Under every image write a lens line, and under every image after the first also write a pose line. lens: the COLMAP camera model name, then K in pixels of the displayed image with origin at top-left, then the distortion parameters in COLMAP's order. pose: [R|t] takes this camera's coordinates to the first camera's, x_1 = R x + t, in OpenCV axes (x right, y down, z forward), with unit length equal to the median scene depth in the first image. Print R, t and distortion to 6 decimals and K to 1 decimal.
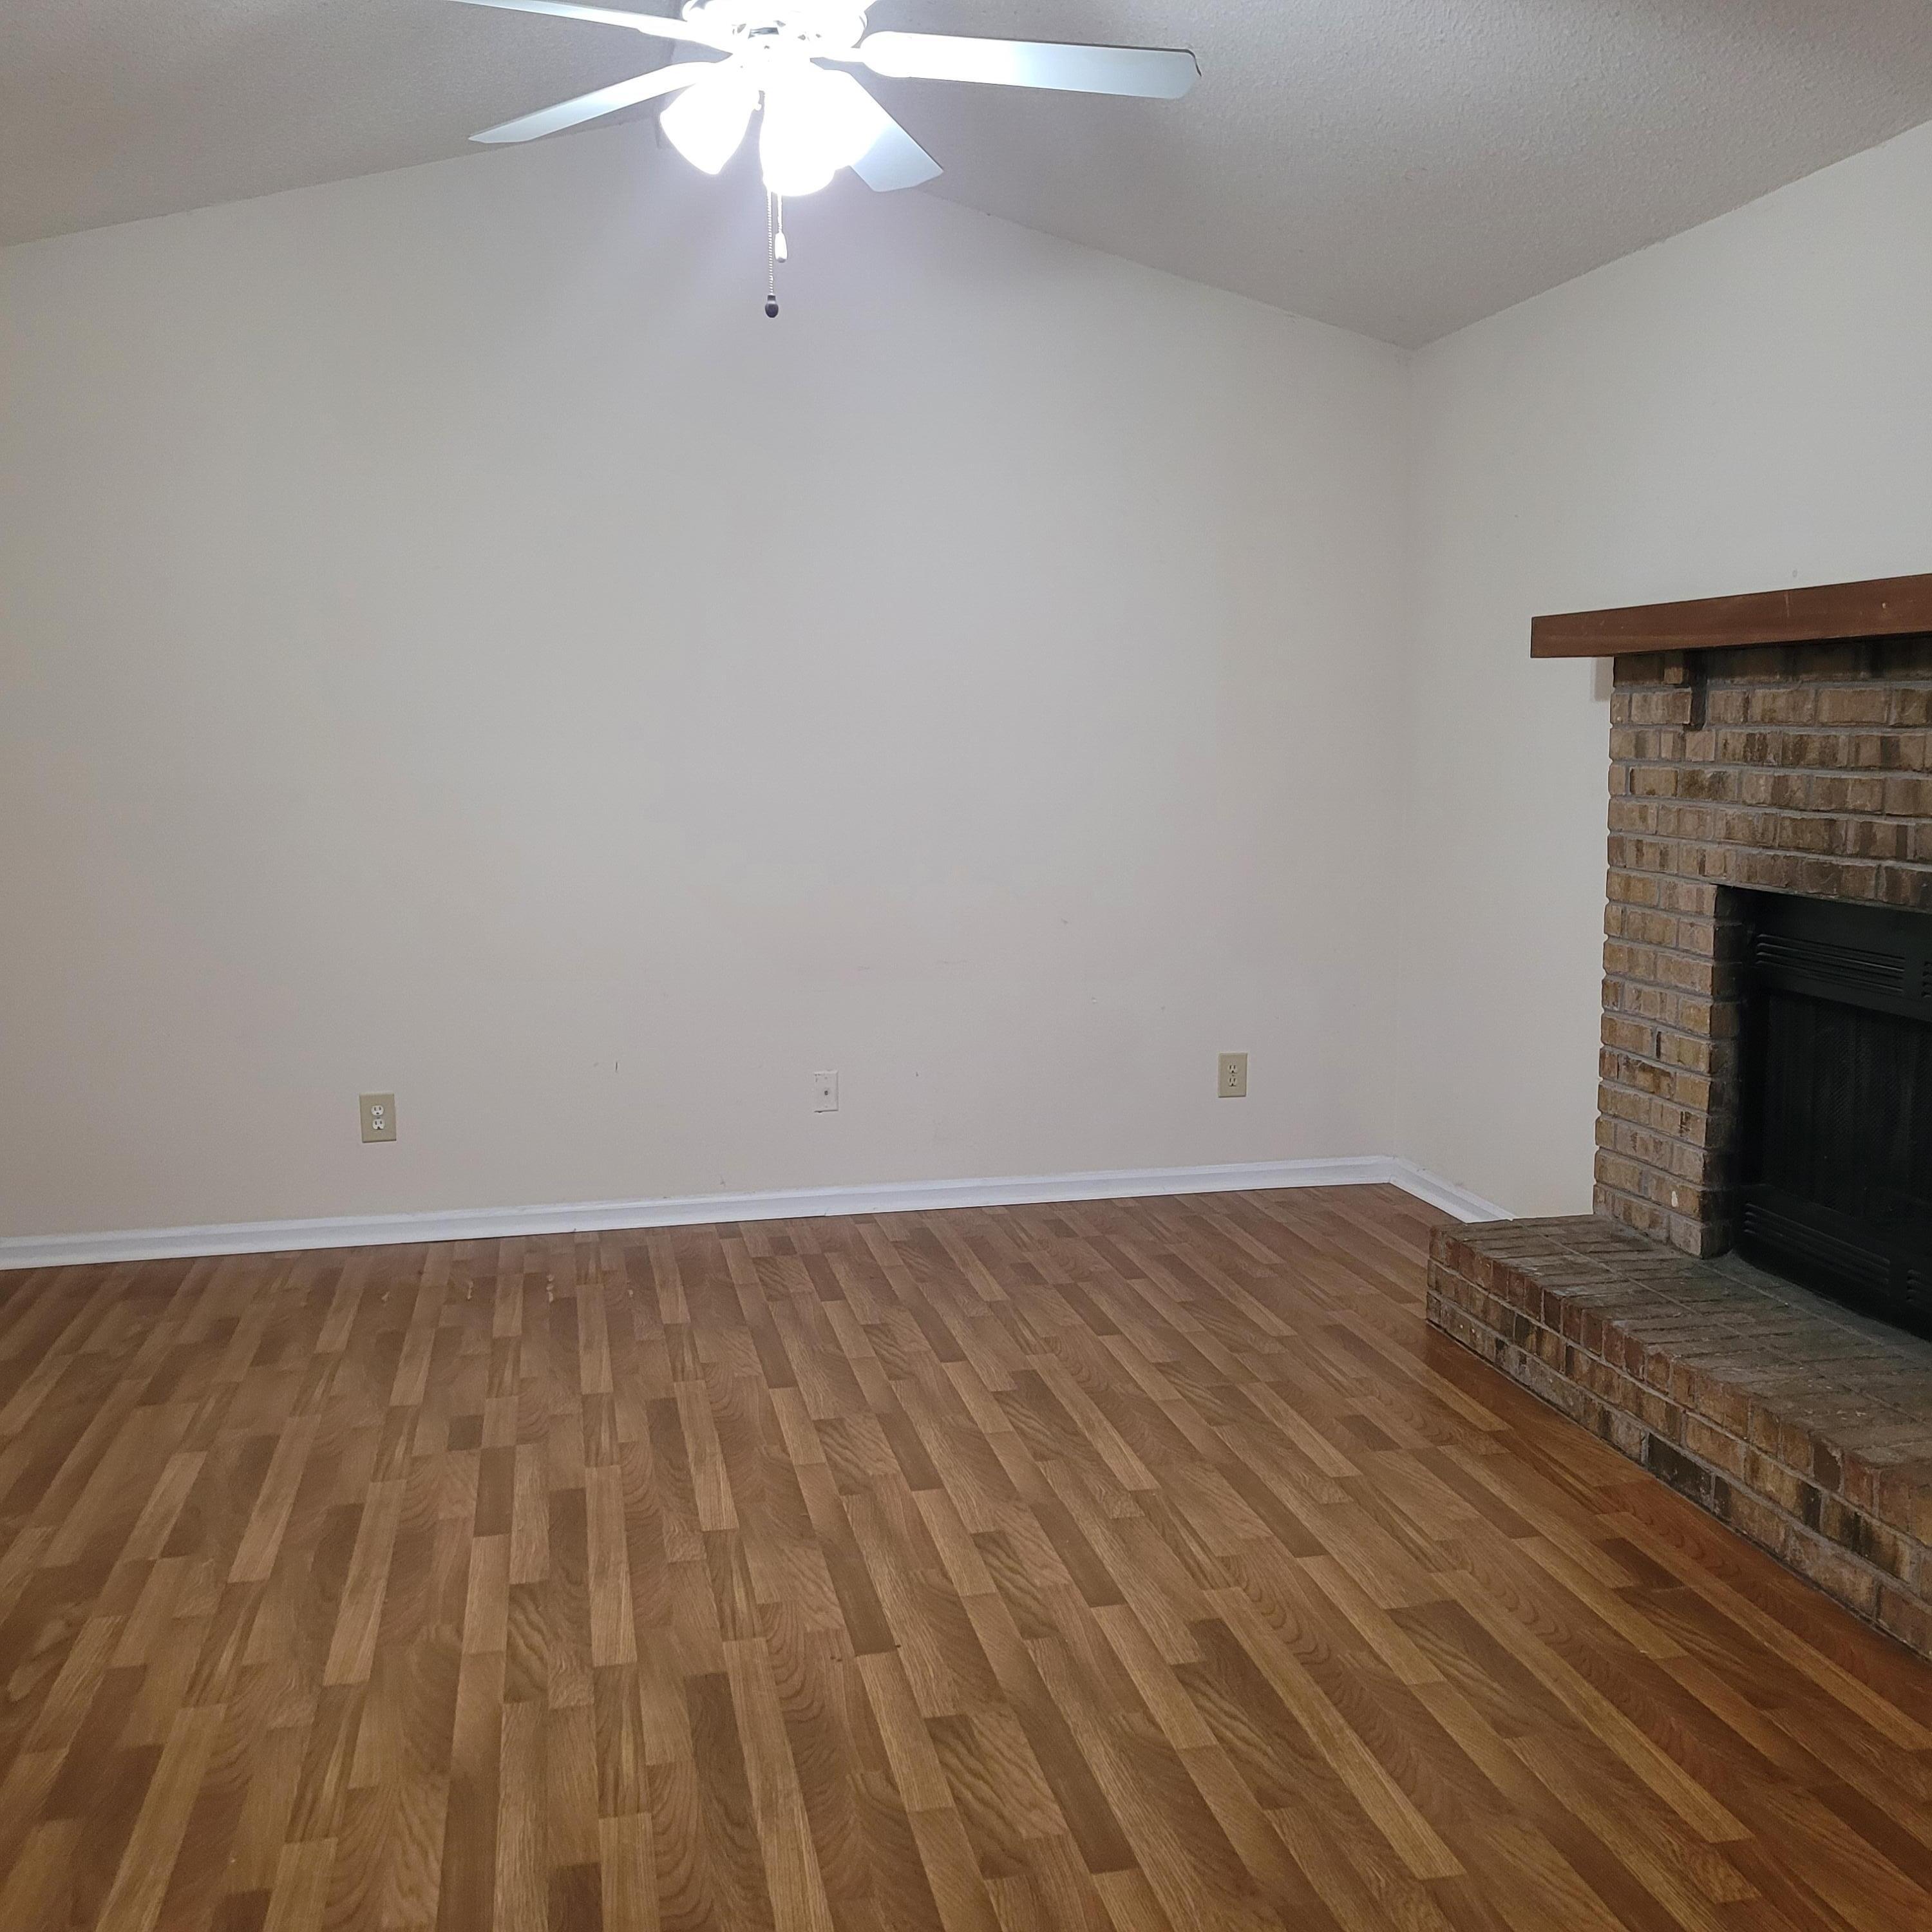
lens RADIAL K [[1945.6, 0, 981.5], [0, 1945.6, 970.1], [0, 0, 1]] dist [0.036017, 0.000000]
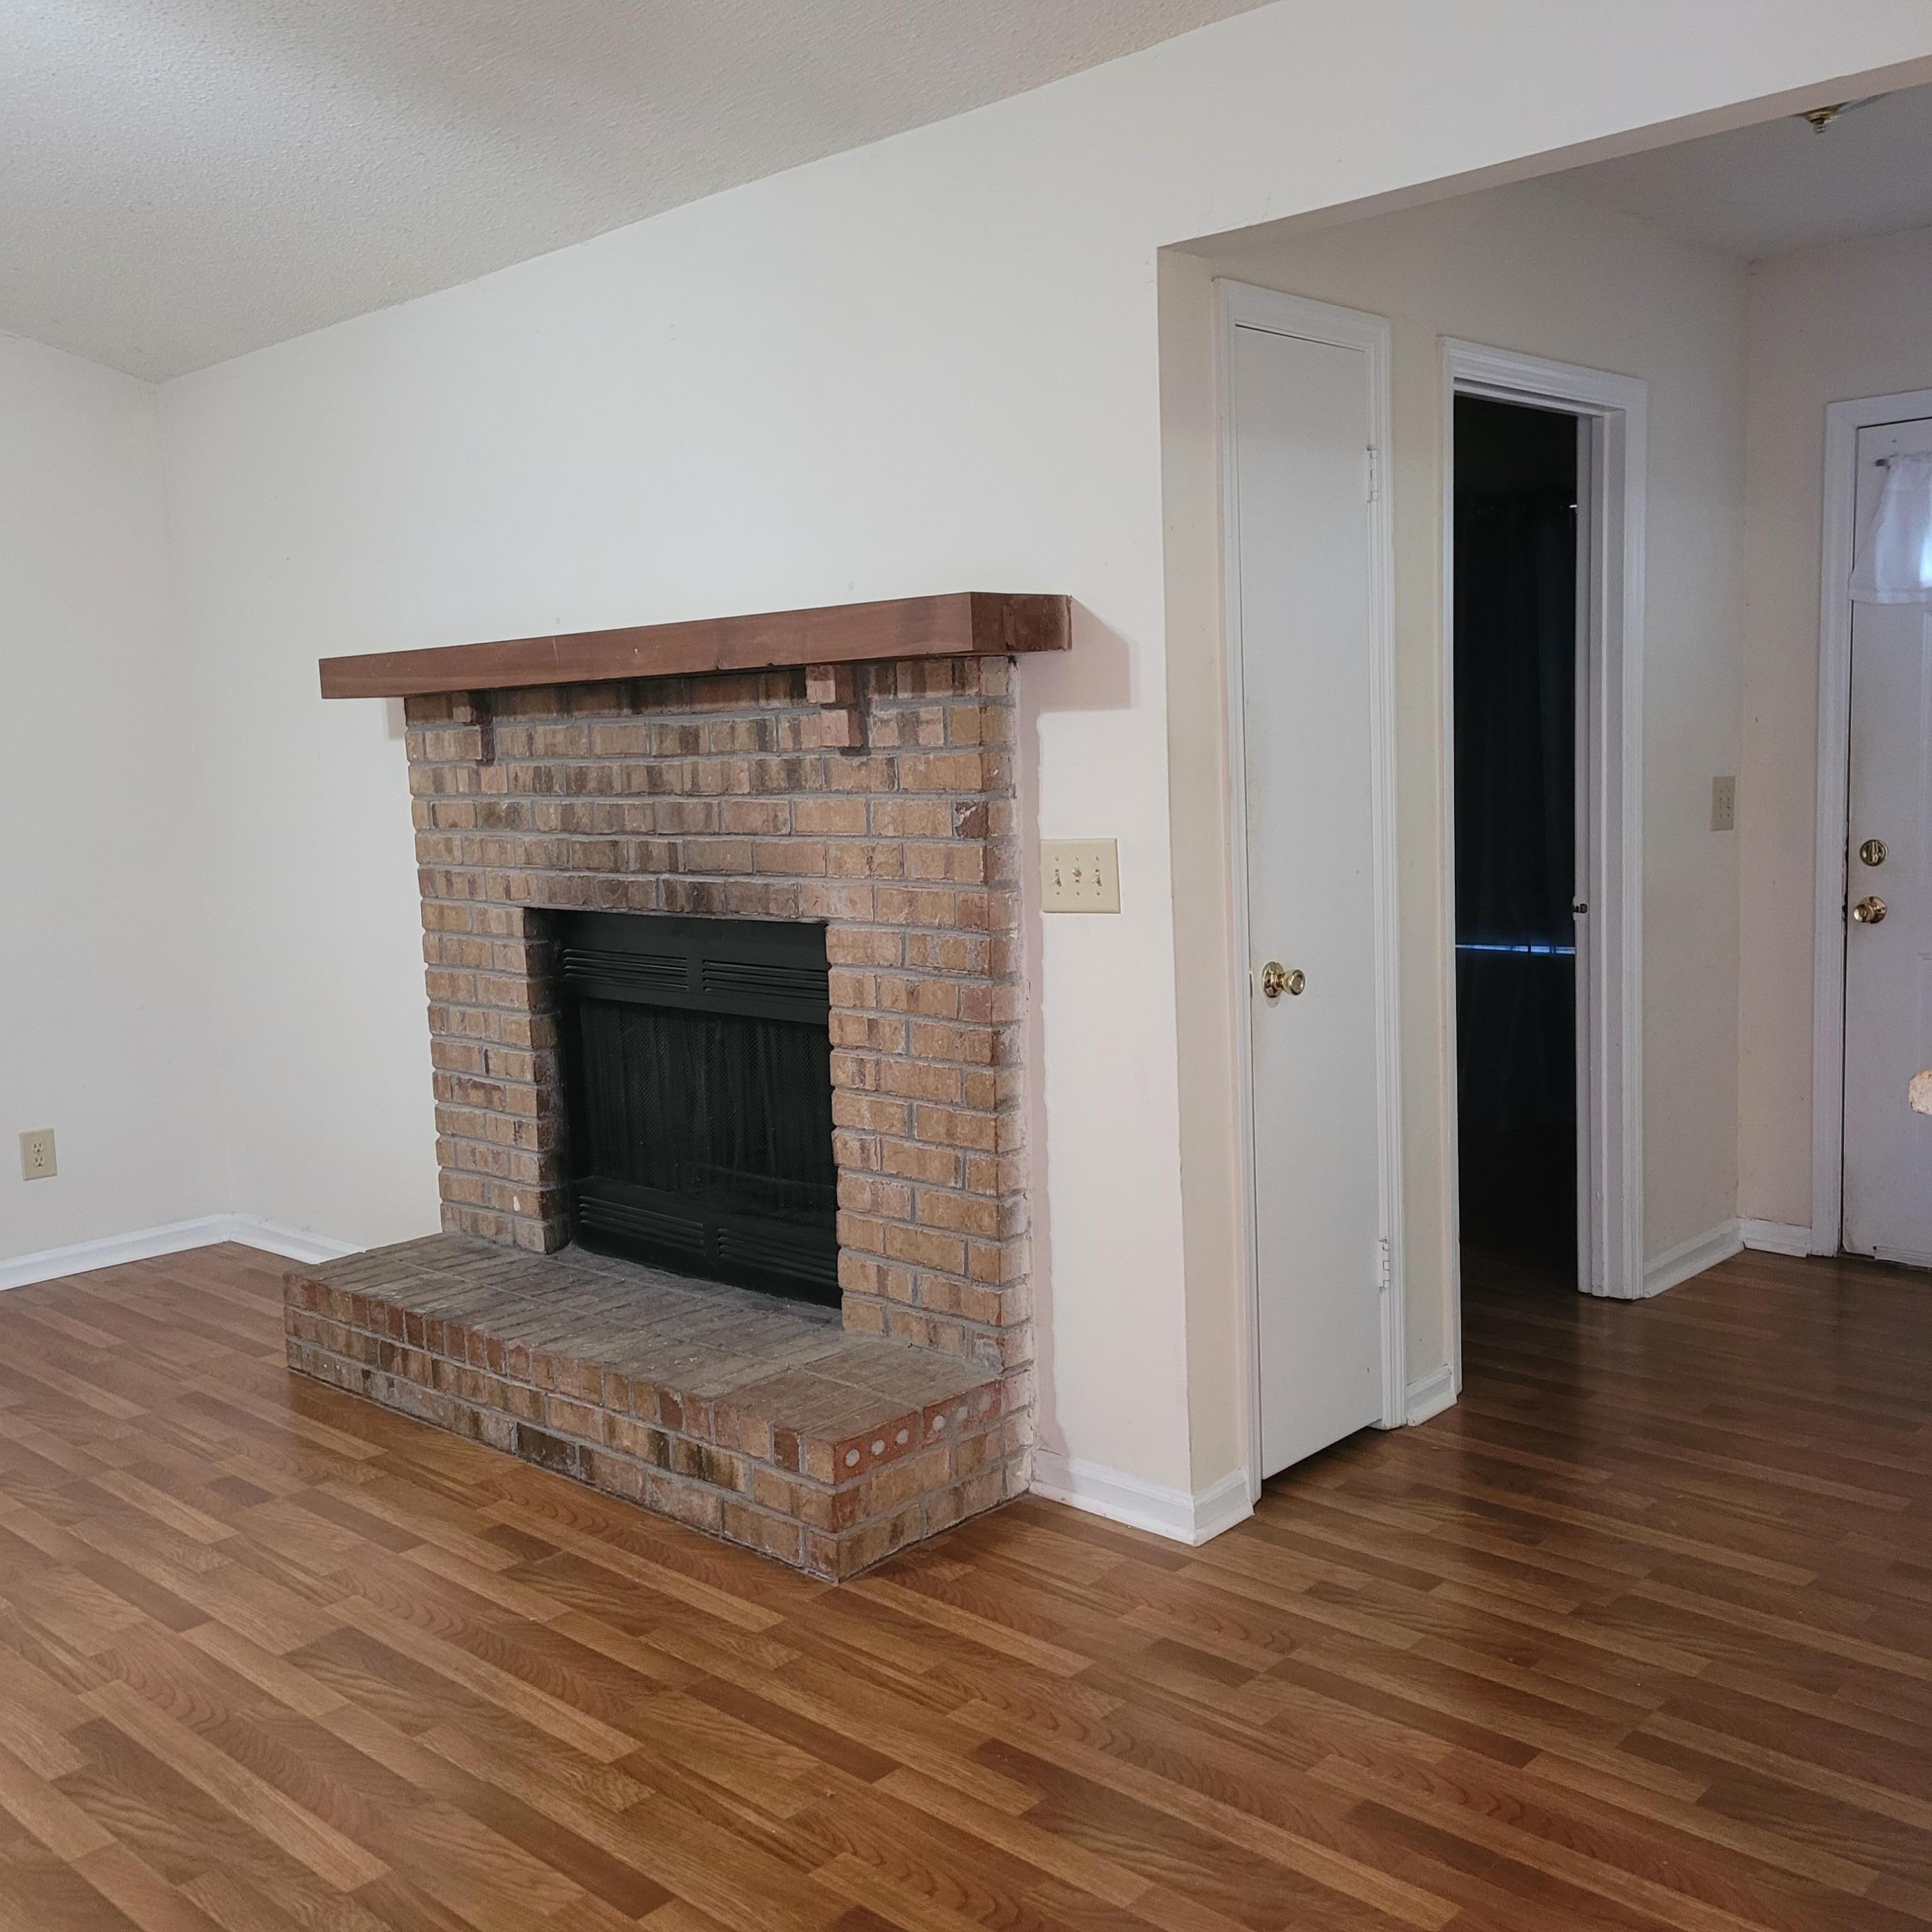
lens RADIAL K [[1945.6, 0, 983.2], [0, 1945.6, 966.7], [0, 0, 1]] dist [0.036017, 0.000000]
pose [[0.825638, -0.093446, 0.556408, -0.018514], [0.105251, 0.994387, 0.010823, 0.004780], [-0.554297, 0.049626, 0.830838, -0.038256]]
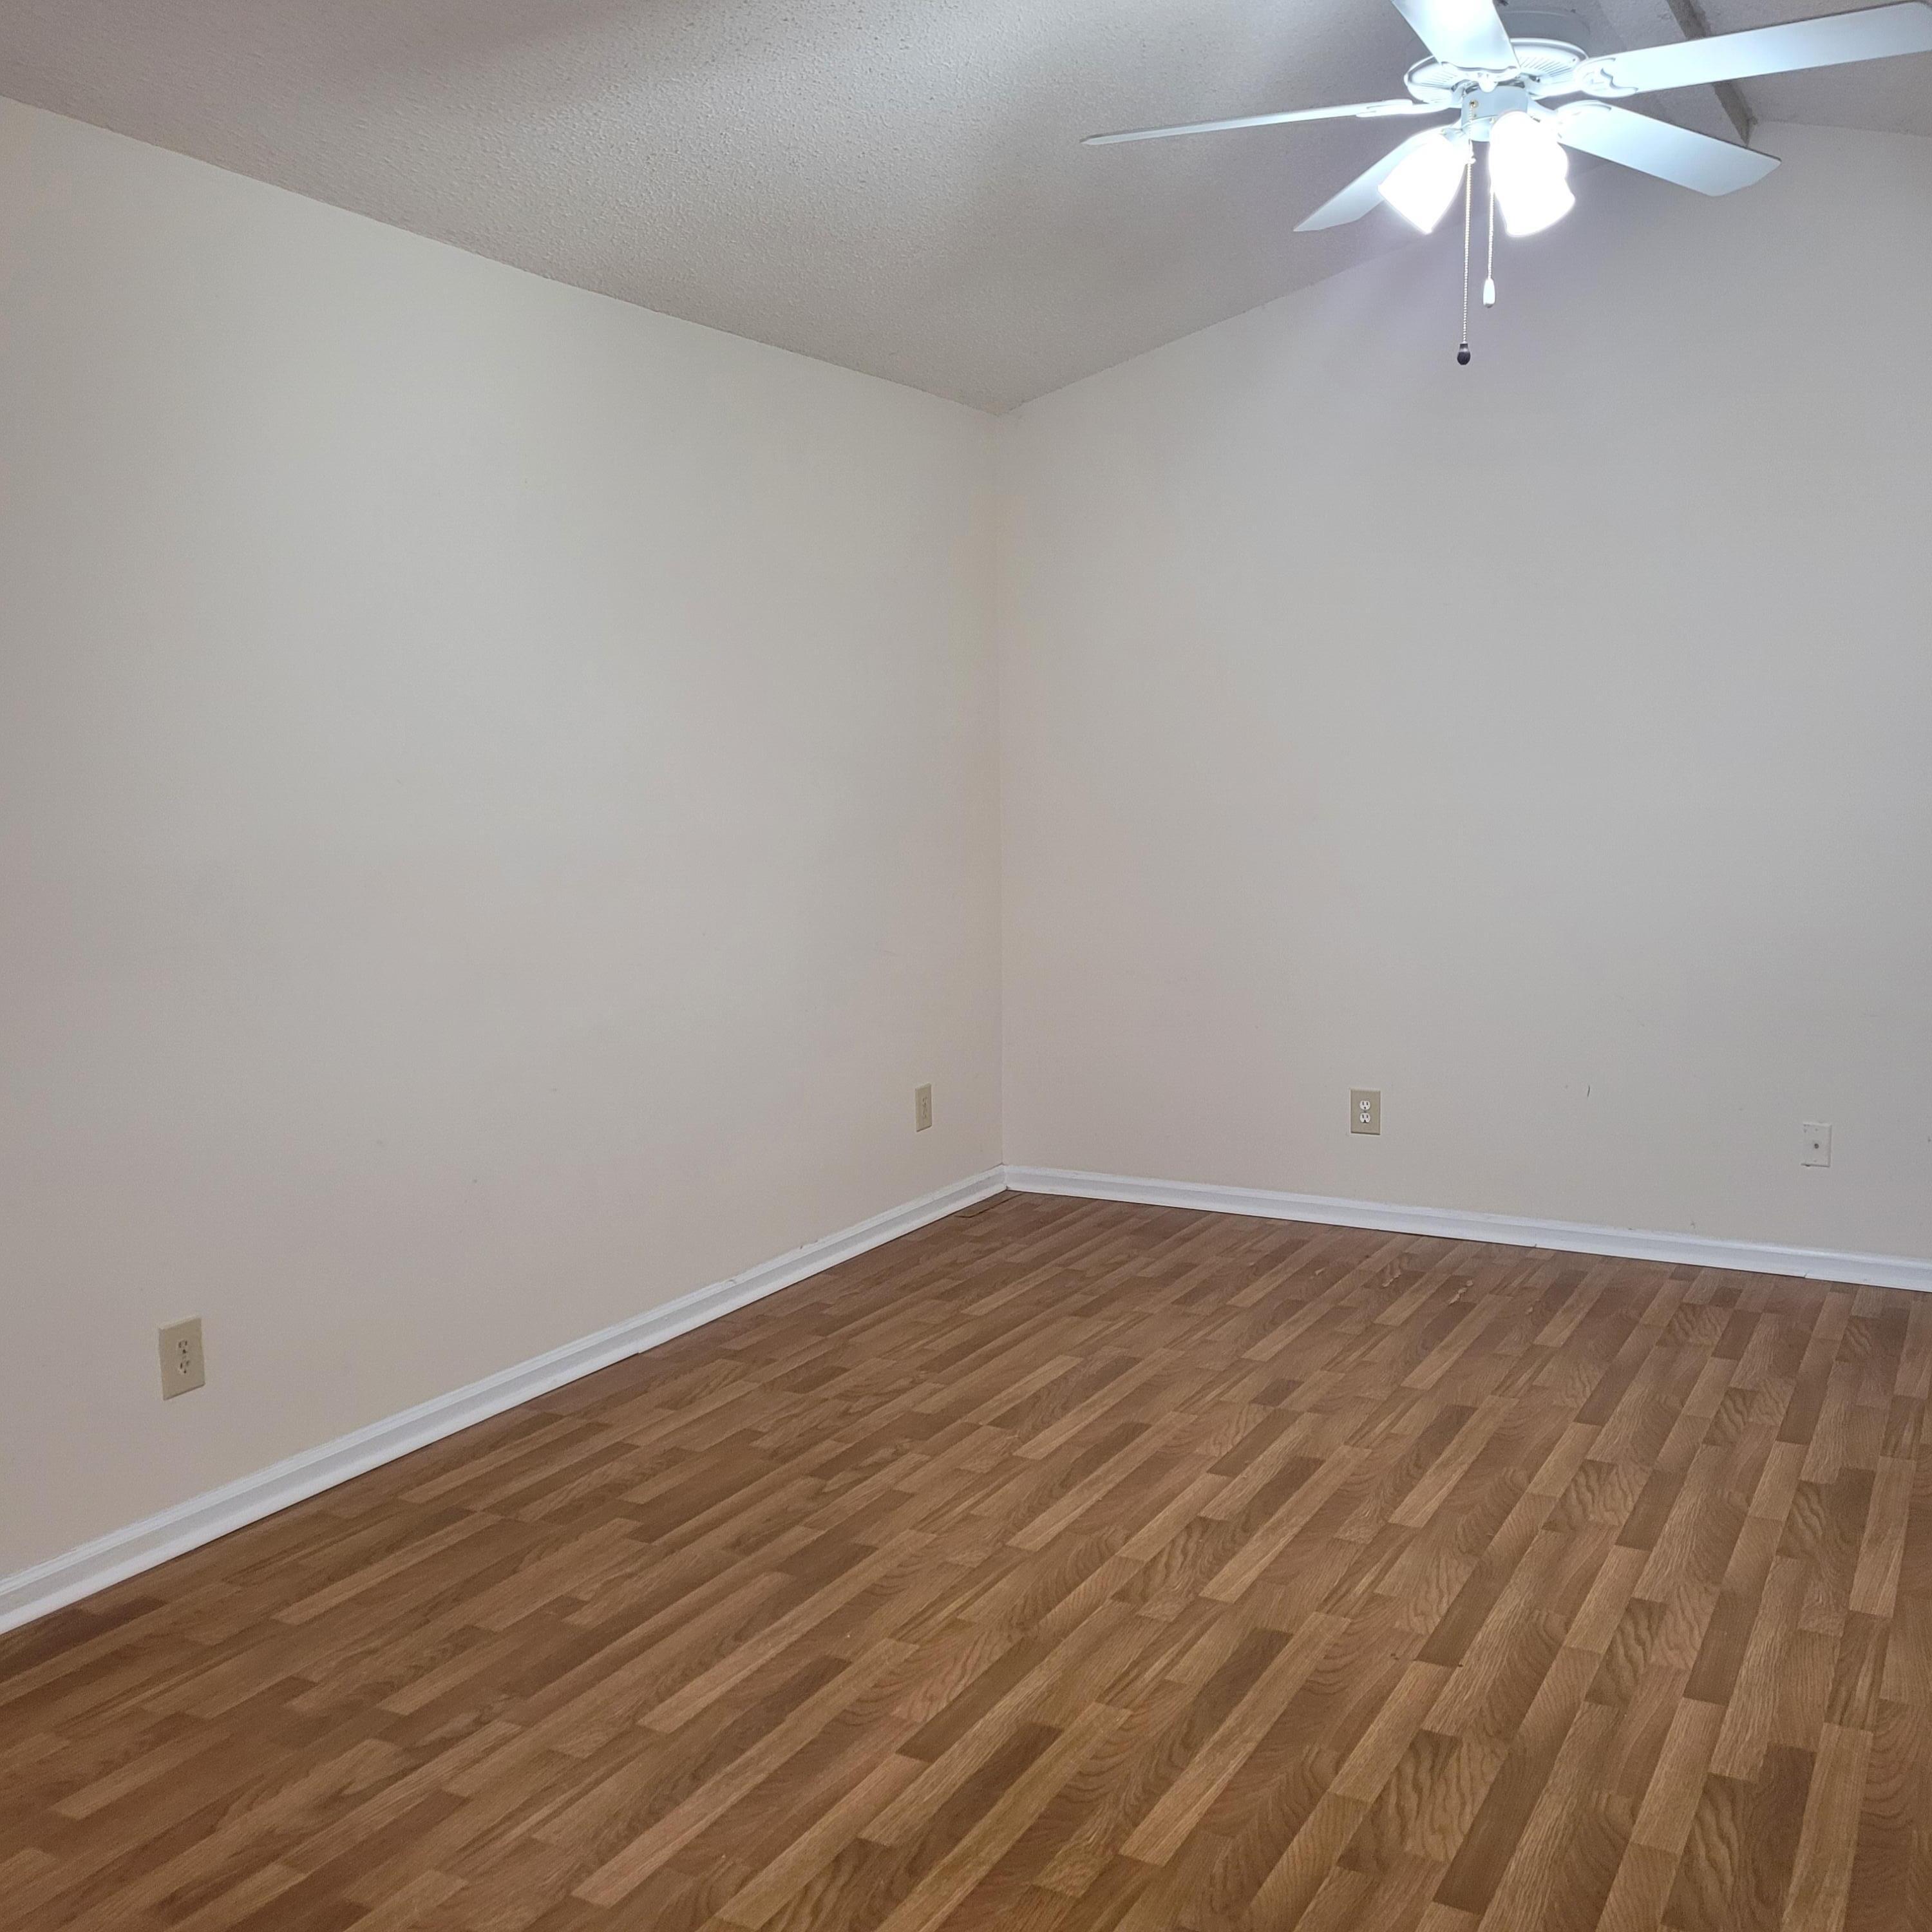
lens RADIAL K [[1945.6, 0, 958.0], [0, 1945.6, 988.0], [0, 0, 1]] dist [0.036017, 0.000000]
pose [[0.752500, 0.079459, -0.653782, 0.327375], [-0.078446, 0.996442, 0.030814, -0.012856], [0.653904, 0.028099, 0.756056, 0.041378]]
